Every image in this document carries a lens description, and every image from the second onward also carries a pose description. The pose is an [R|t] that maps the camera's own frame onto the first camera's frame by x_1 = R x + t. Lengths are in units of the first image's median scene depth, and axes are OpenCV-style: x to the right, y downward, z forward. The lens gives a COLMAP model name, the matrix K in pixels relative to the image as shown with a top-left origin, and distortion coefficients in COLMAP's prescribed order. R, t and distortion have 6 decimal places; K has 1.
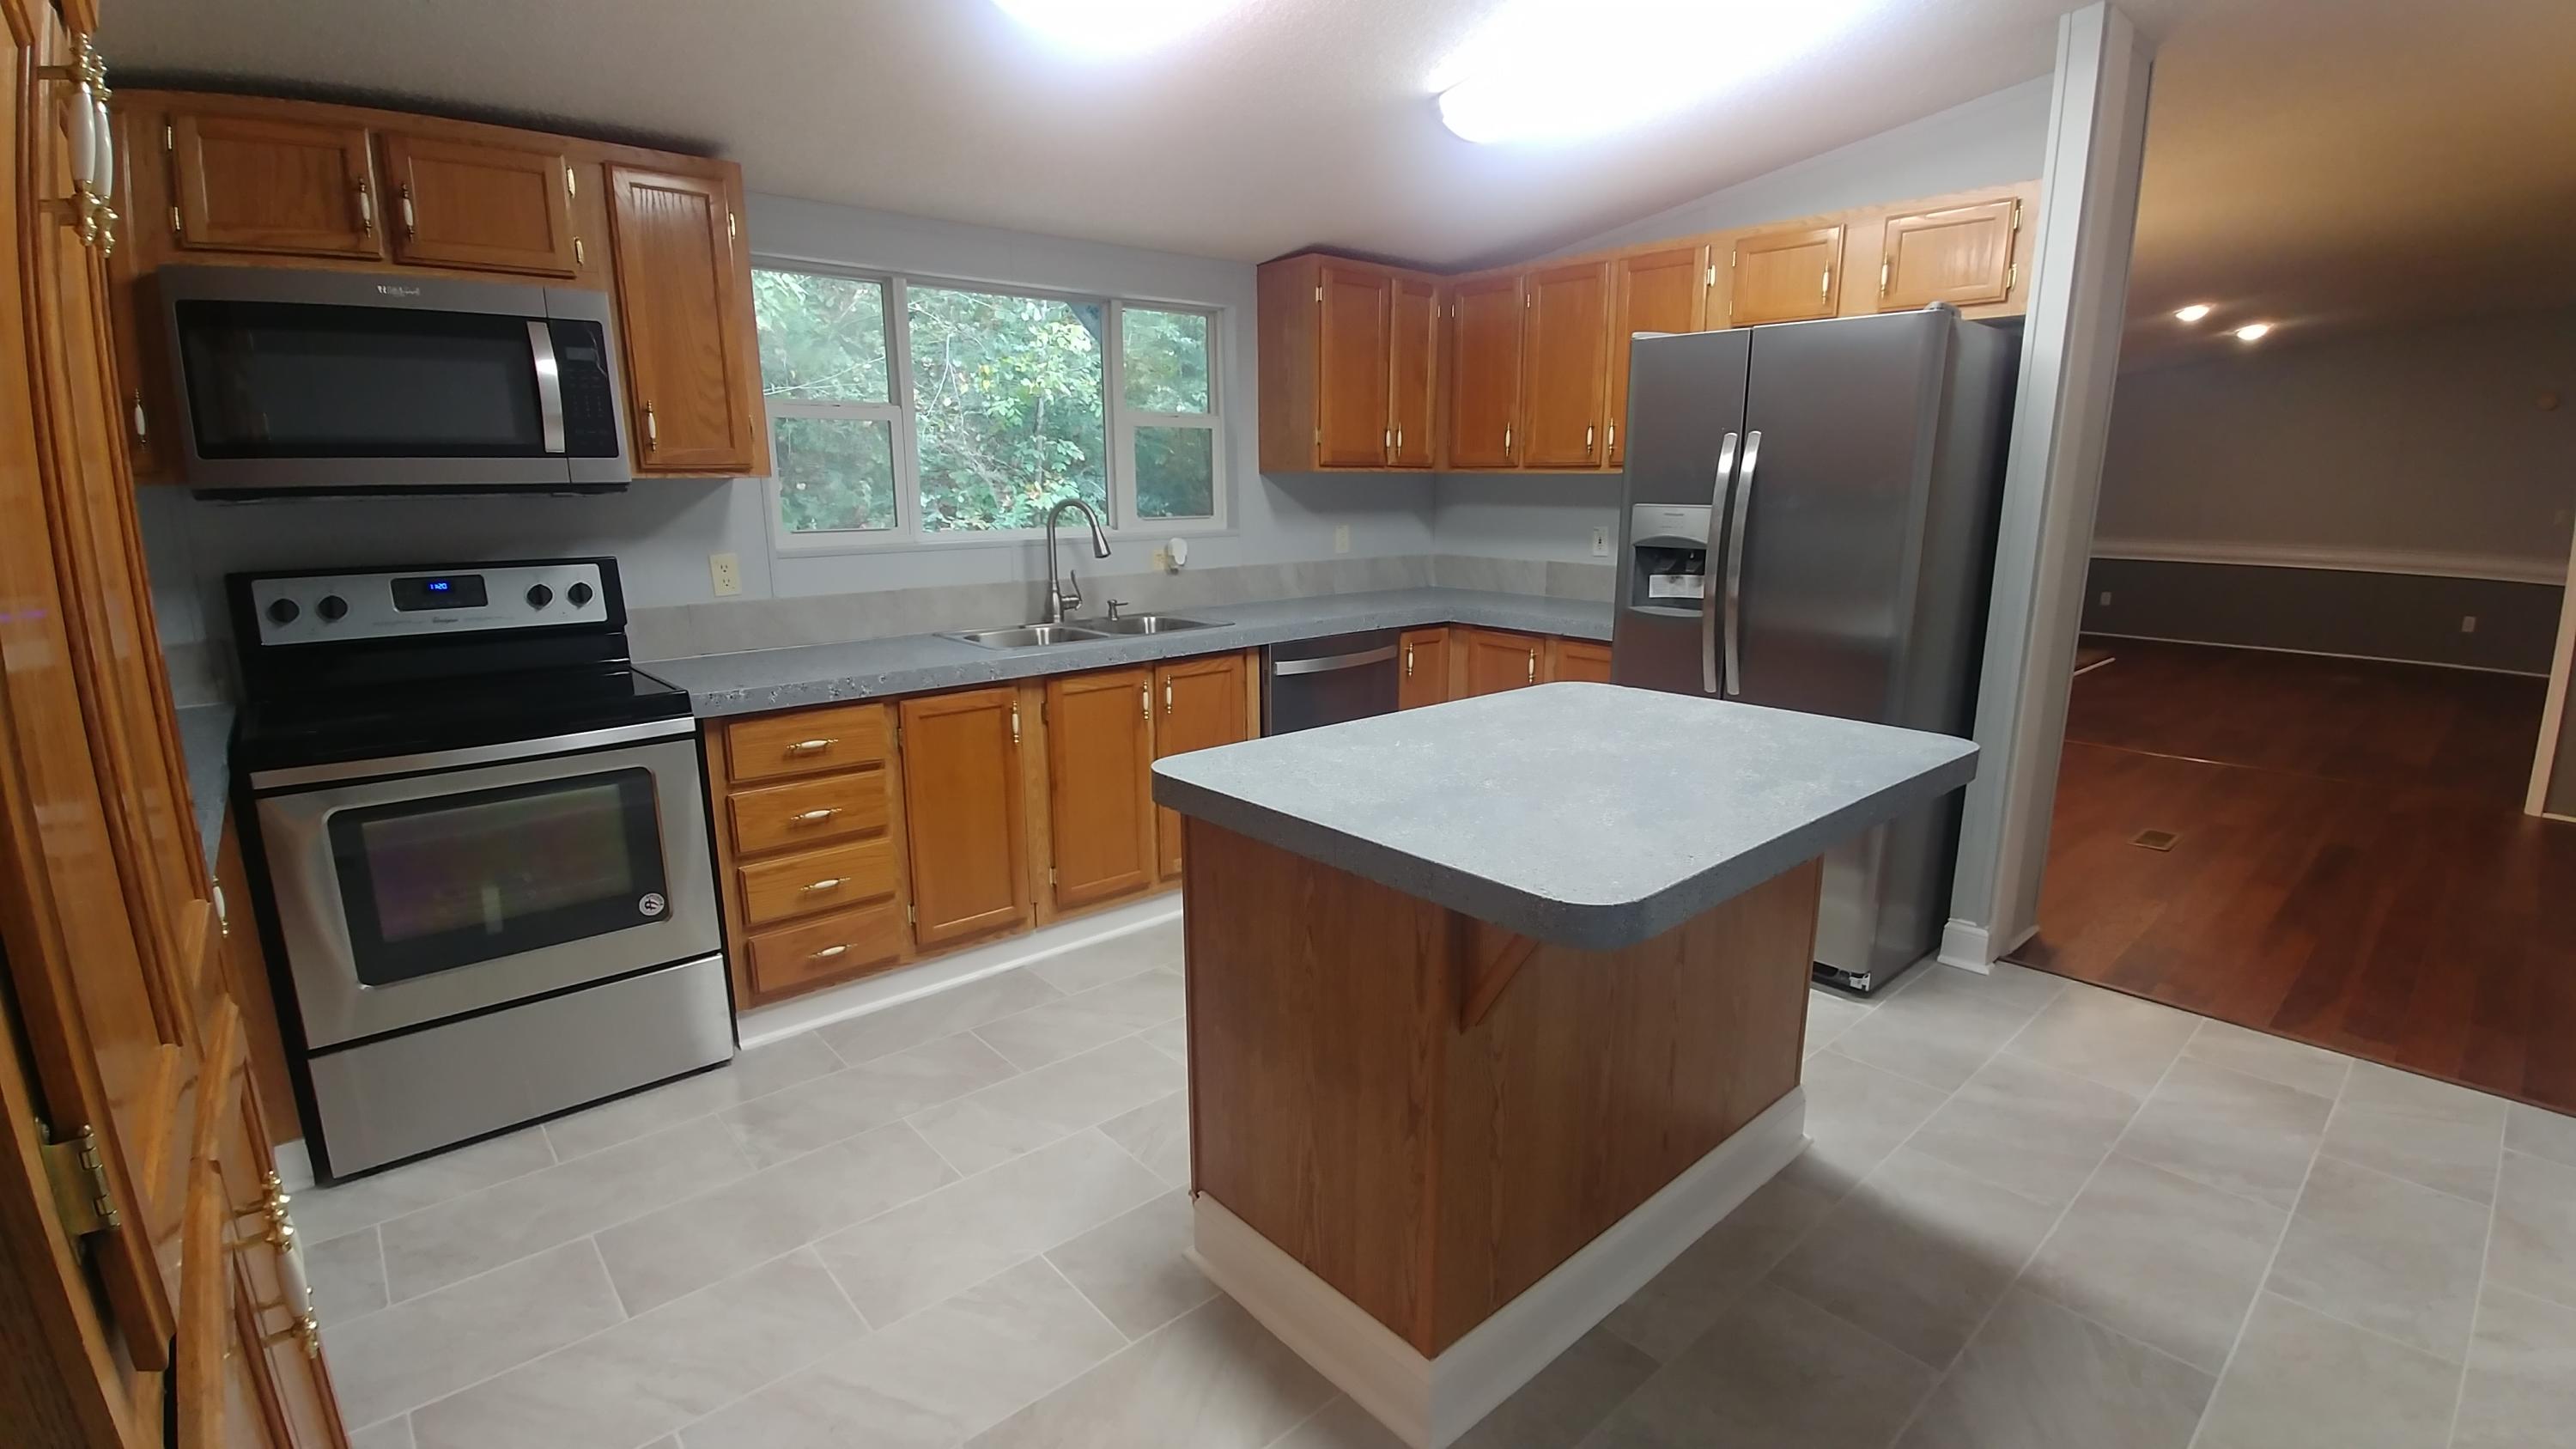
lens RADIAL K [[1150.1, 0, 1307.8], [0, 1150.1, 741.7], [0, 0, 1]] dist [-0.023640, -0.000452]
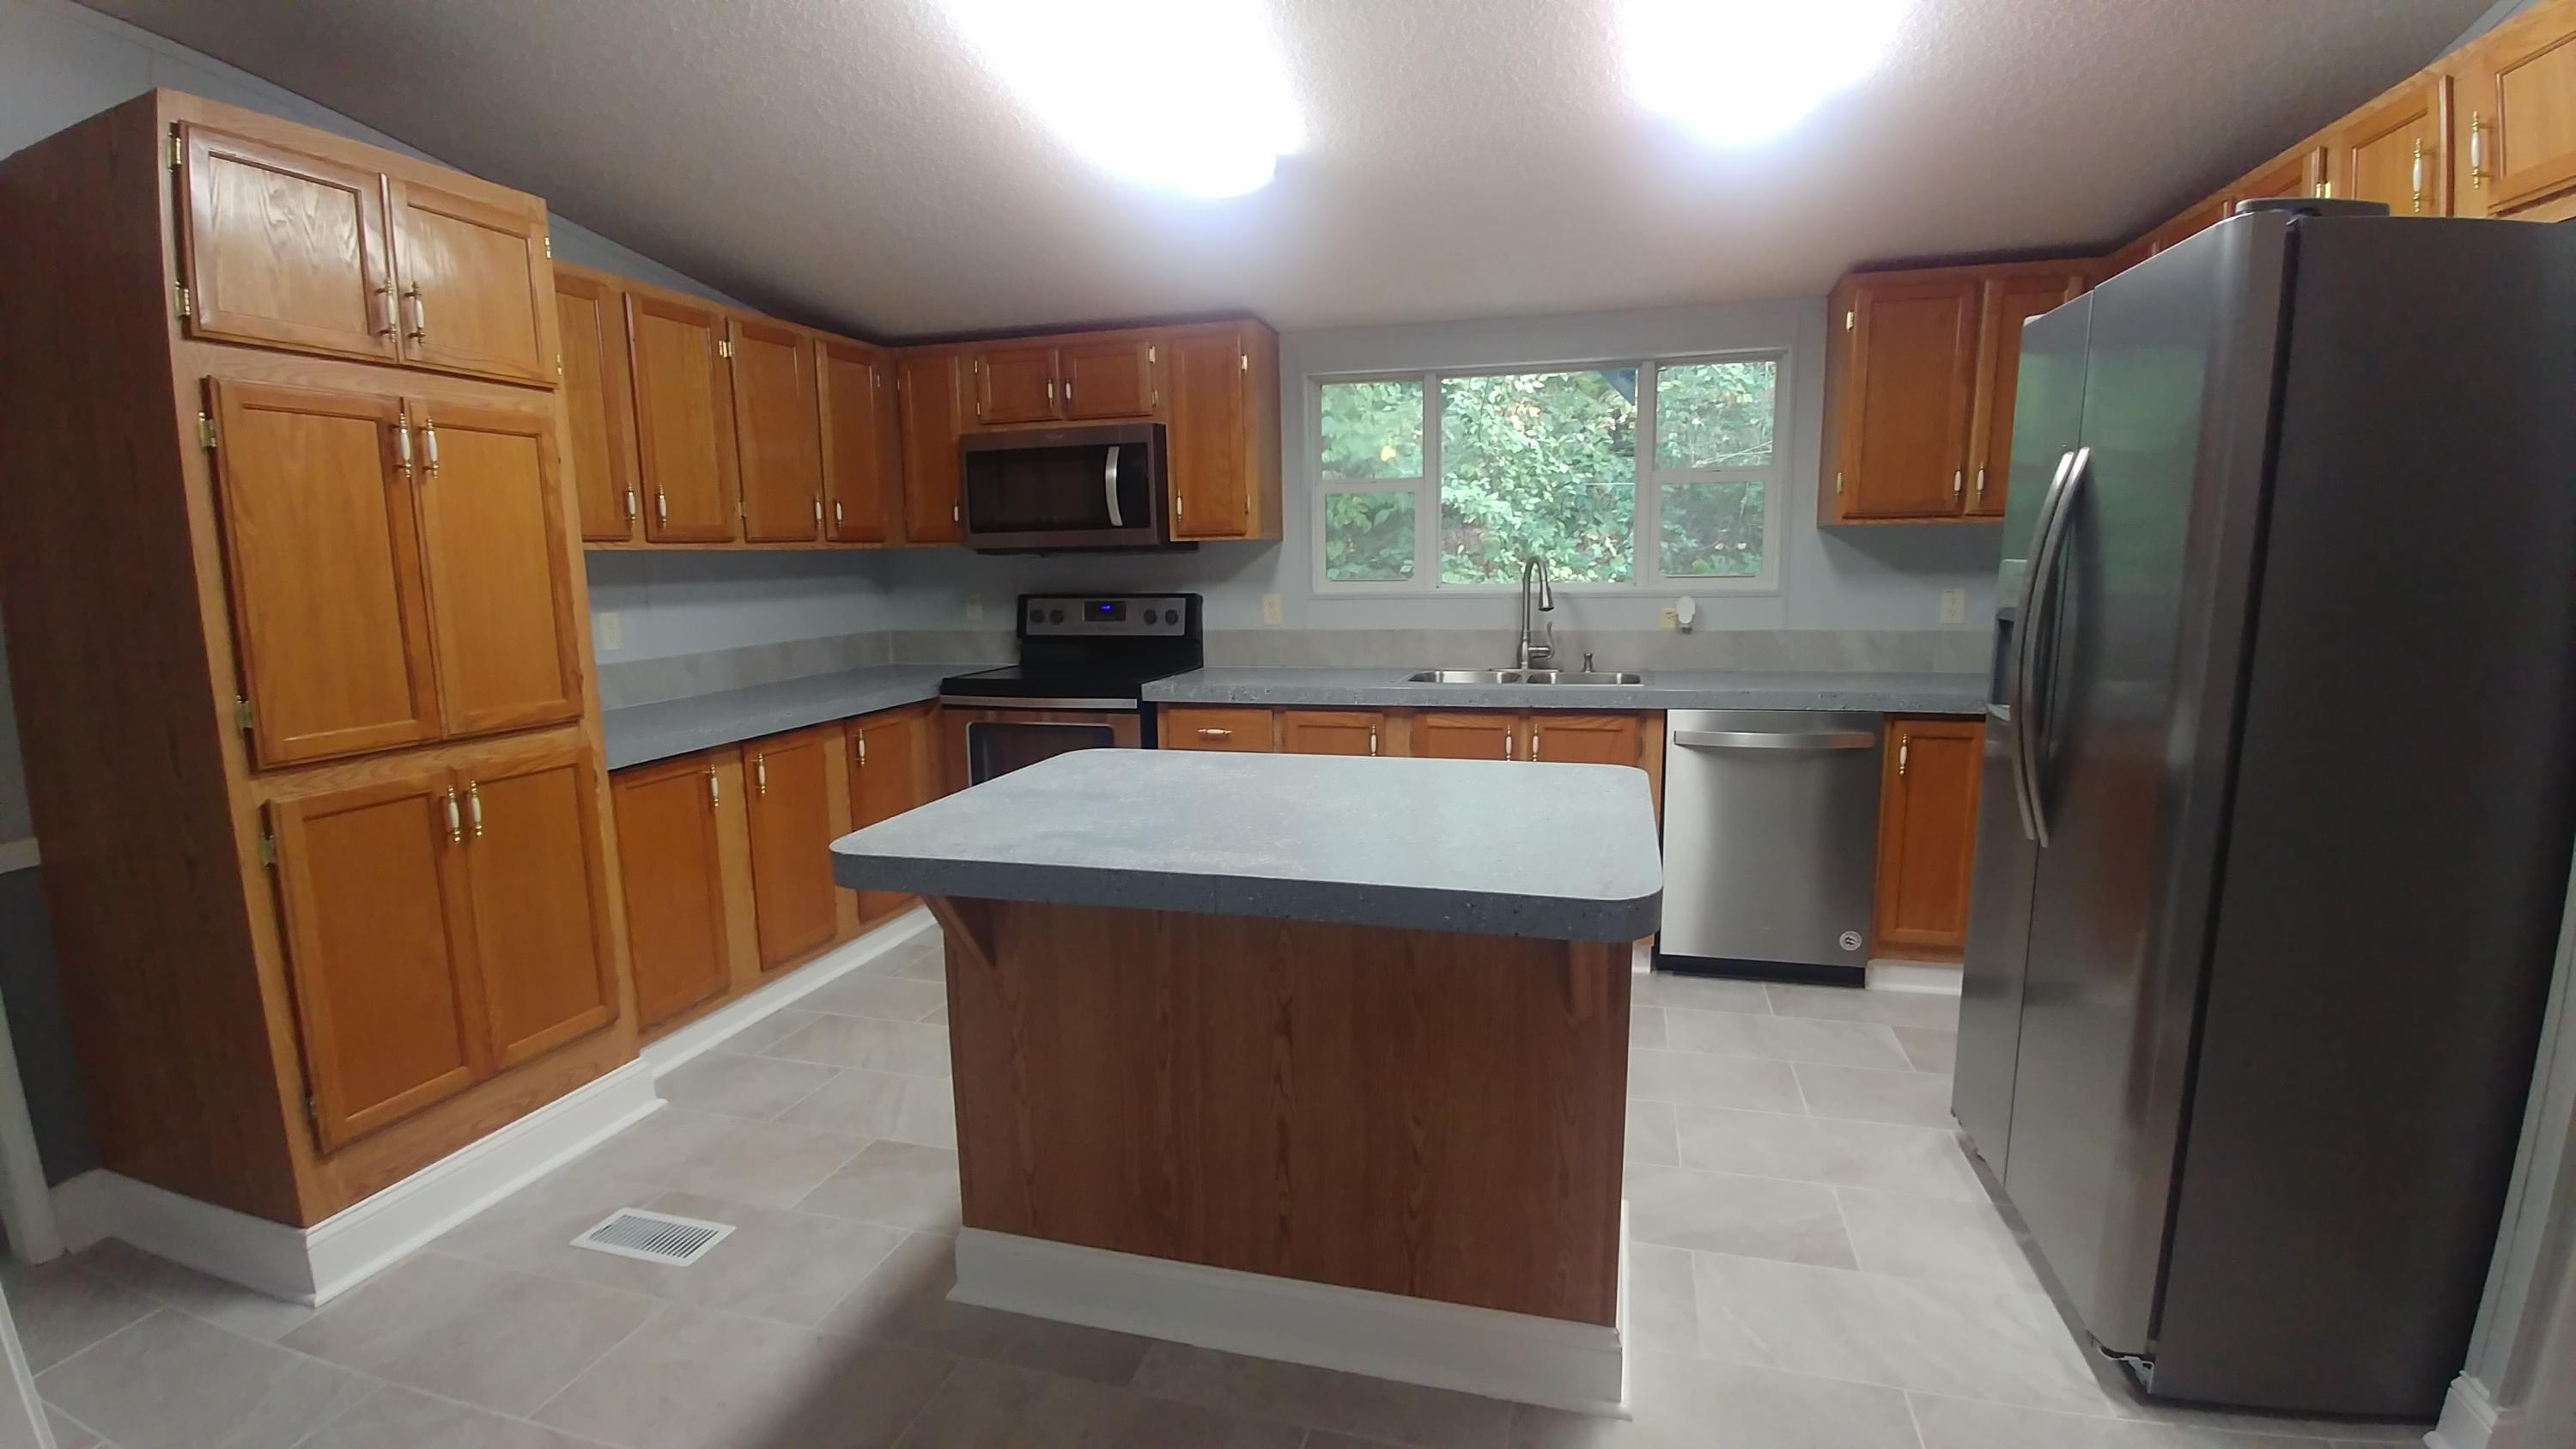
lens RADIAL K [[1150.1, 0, 1307.8], [0, 1150.1, 741.7], [0, 0, 1]] dist [-0.023640, -0.000452]
pose [[0.548576, 0.131099, -0.825759, 0.739776], [-0.172159, 0.984179, 0.041879, -0.060801], [0.818184, 0.119188, 0.562467, 0.304002]]
